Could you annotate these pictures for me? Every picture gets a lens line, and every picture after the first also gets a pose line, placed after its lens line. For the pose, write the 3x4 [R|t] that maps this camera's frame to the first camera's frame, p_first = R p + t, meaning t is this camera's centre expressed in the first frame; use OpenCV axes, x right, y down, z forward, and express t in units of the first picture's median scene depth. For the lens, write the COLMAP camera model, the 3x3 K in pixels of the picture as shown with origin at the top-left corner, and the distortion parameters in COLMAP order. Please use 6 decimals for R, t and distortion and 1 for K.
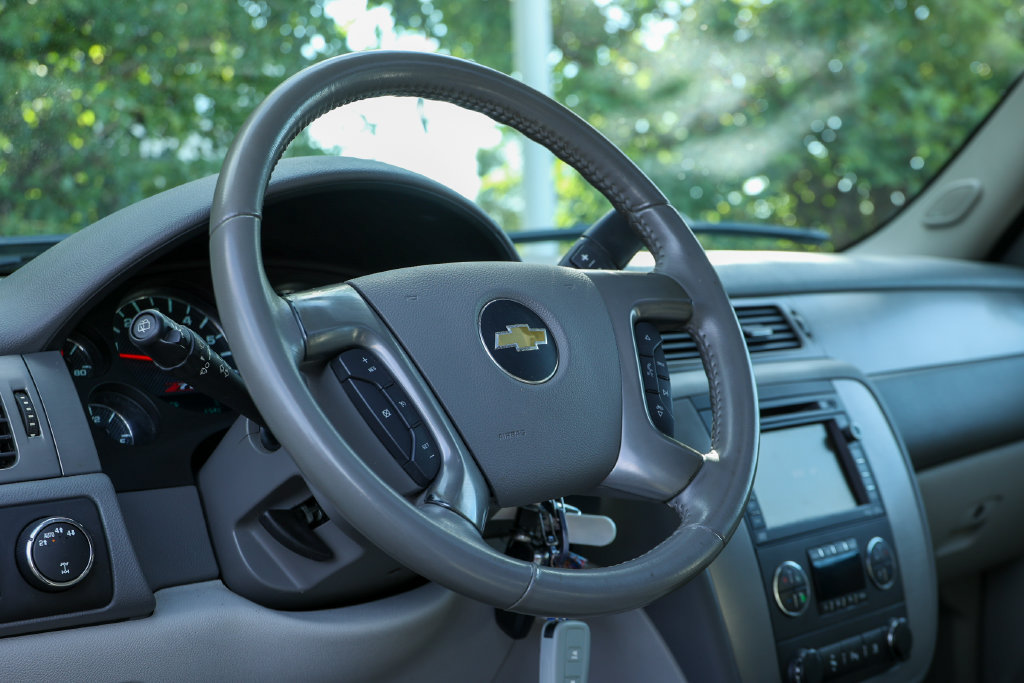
lens RADIAL K [[815.8, 0, 512.0], [0, 815.8, 341.5], [0, 0, 1]] dist [0.000291, 0.000092]
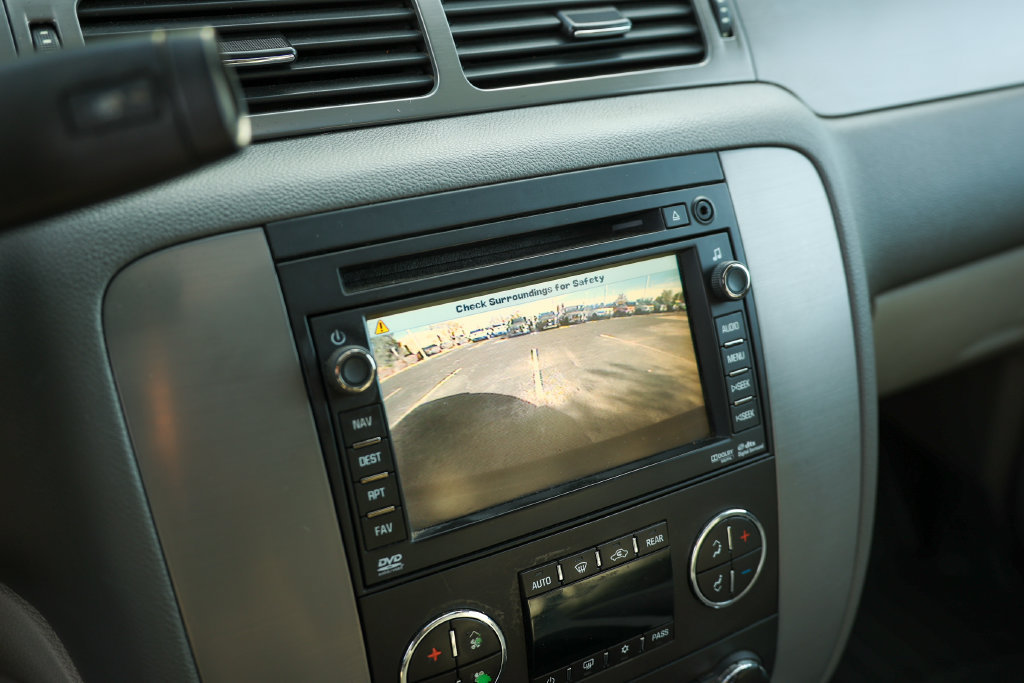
lens RADIAL K [[815.8, 0, 512.0], [0, 815.8, 341.5], [0, 0, 1]] dist [0.000291, 0.000092]
pose [[0.991443, 0.066851, -0.112125, 0.348056], [-0.013922, 0.908173, 0.418364, -0.045046], [0.129797, -0.413223, 0.901332, 0.560784]]
